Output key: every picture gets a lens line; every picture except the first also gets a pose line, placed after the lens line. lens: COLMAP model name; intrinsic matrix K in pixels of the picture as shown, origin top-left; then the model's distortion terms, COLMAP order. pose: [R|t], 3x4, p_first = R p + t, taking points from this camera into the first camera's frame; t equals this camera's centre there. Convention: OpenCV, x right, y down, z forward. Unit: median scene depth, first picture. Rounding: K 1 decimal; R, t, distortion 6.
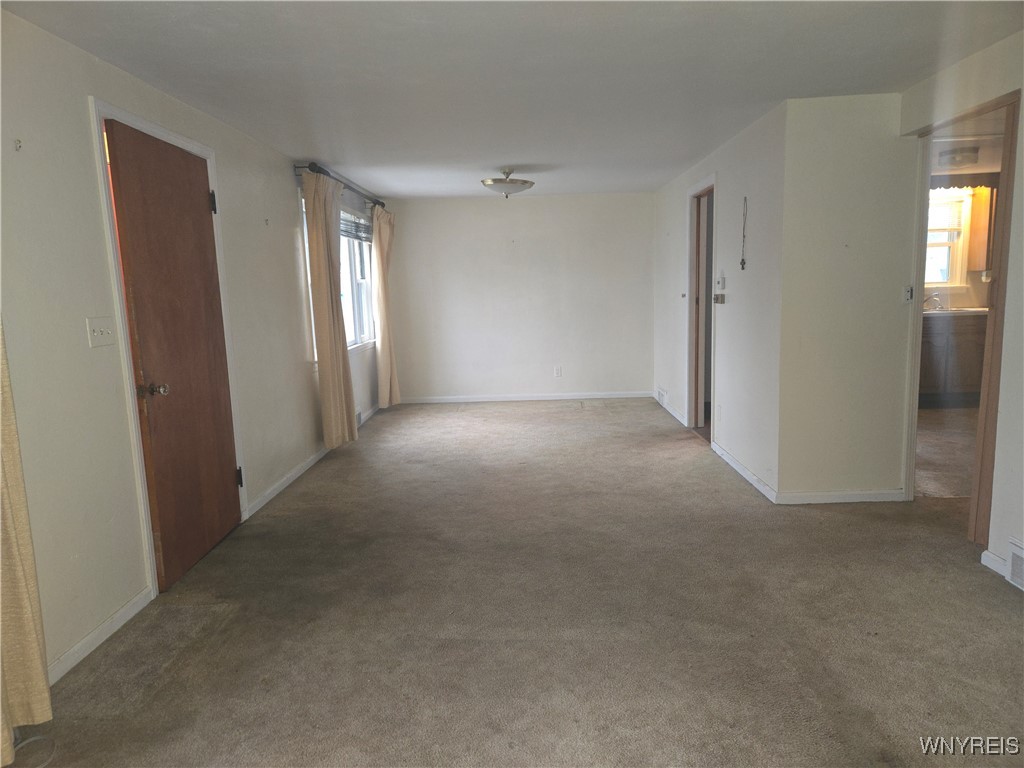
lens RADIAL K [[678.1, 0, 509.2], [0, 678.1, 378.8], [0, 0, 1]] dist [0.094660, -0.082848]
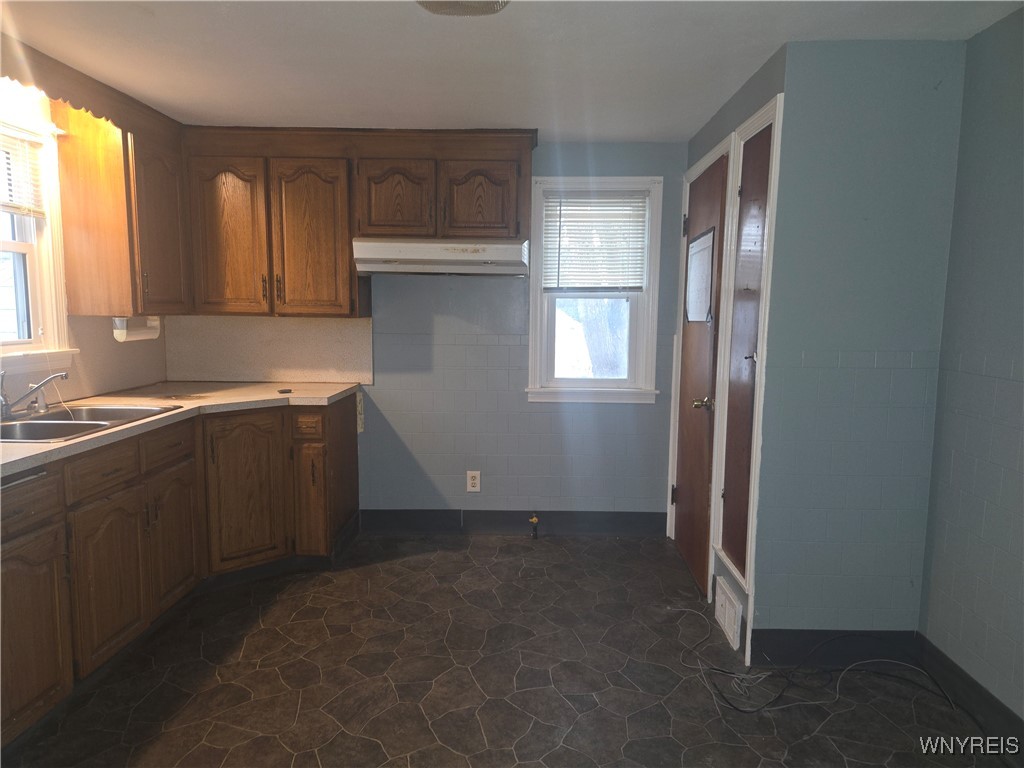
lens RADIAL K [[678.1, 0, 509.2], [0, 678.1, 378.8], [0, 0, 1]] dist [0.094660, -0.082848]
pose [[0.000299, -0.071983, 0.997406, 0.359951], [0.128221, 0.989176, 0.071350, -0.175033], [-0.991746, 0.127867, 0.009525, 1.141057]]
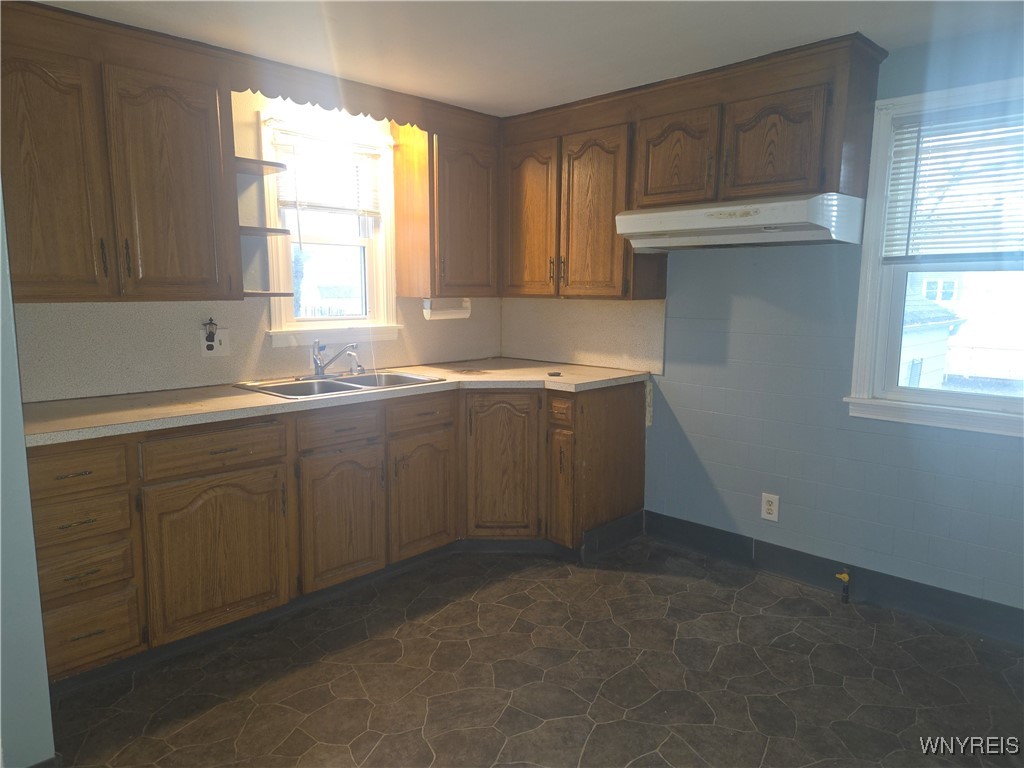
lens RADIAL K [[678.1, 0, 509.2], [0, 678.1, 378.8], [0, 0, 1]] dist [0.094660, -0.082848]
pose [[0.675214, -0.064967, 0.734755, 0.529753], [0.075415, 0.996974, 0.018848, -0.152406], [-0.733756, 0.042685, 0.678070, 0.933169]]
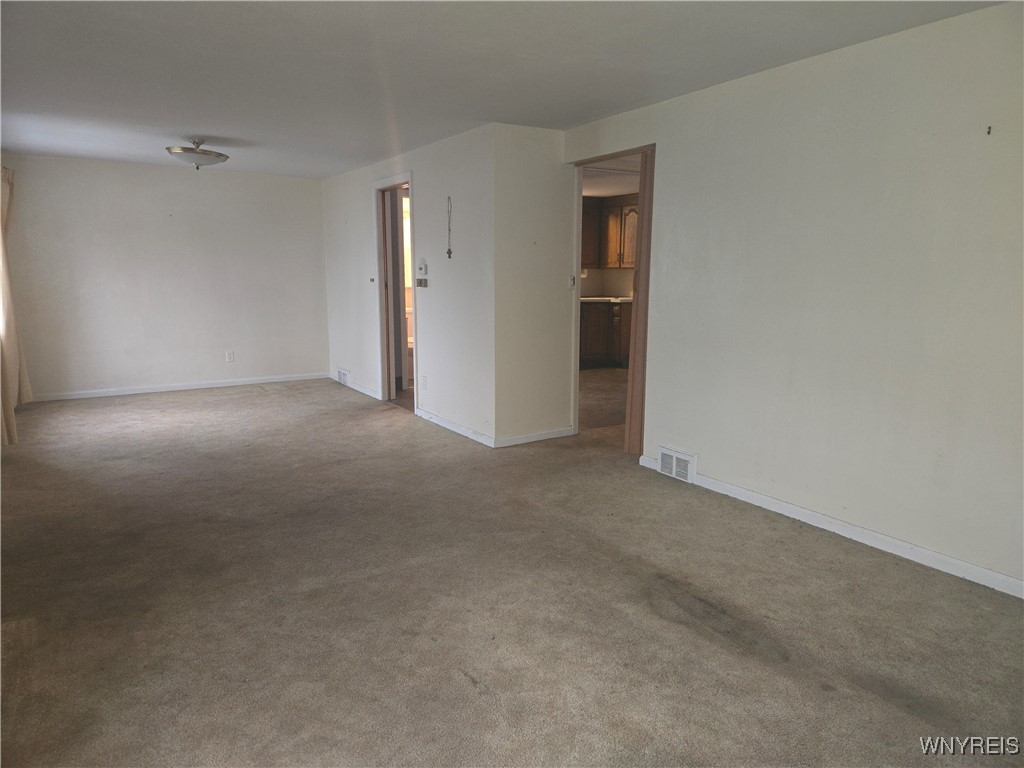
lens RADIAL K [[673.5, 0, 506.2], [0, 673.5, 380.9], [0, 0, 1]] dist [0.088924, -0.079537]
pose [[0.834524, -0.056657, 0.548050, -0.215168], [0.047279, 0.998394, 0.031221, 0.019411], [-0.548939, -0.000143, 0.835862, -0.027971]]
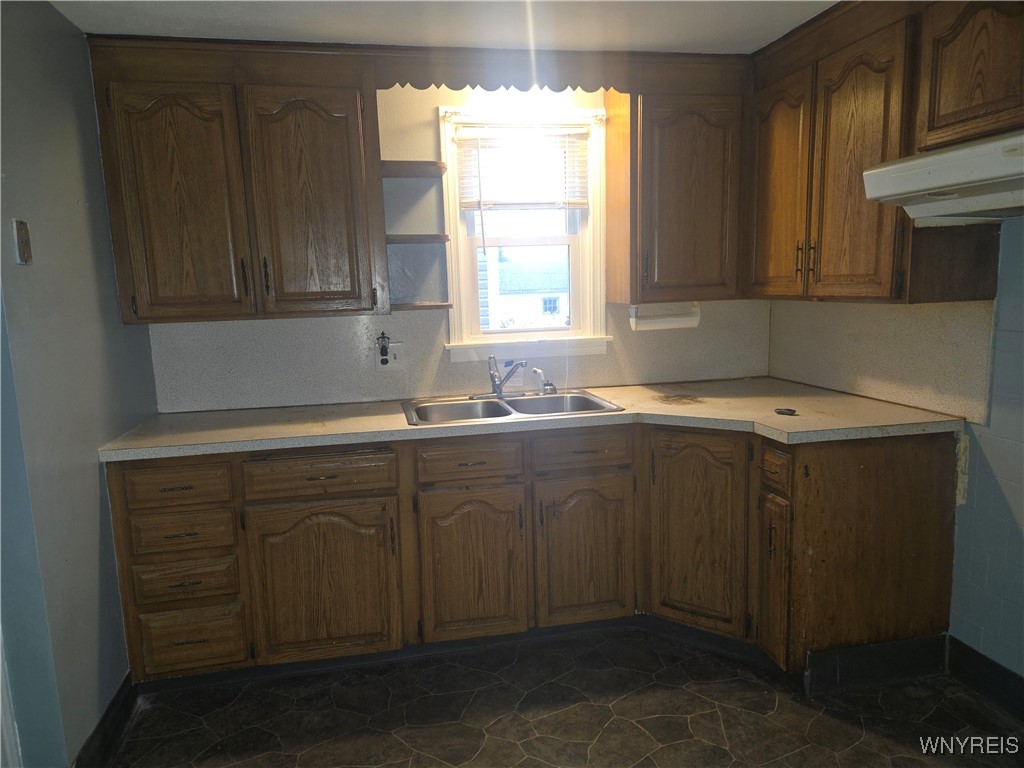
lens RADIAL K [[682.0, 0, 509.1], [0, 682.0, 385.7], [0, 0, 1]] dist [0.087860, -0.080689]
pose [[0.972971, -0.032104, 0.228683, 0.781315], [0.031641, 0.999483, 0.005690, -0.168548], [-0.228748, 0.001700, 0.973484, 0.938951]]
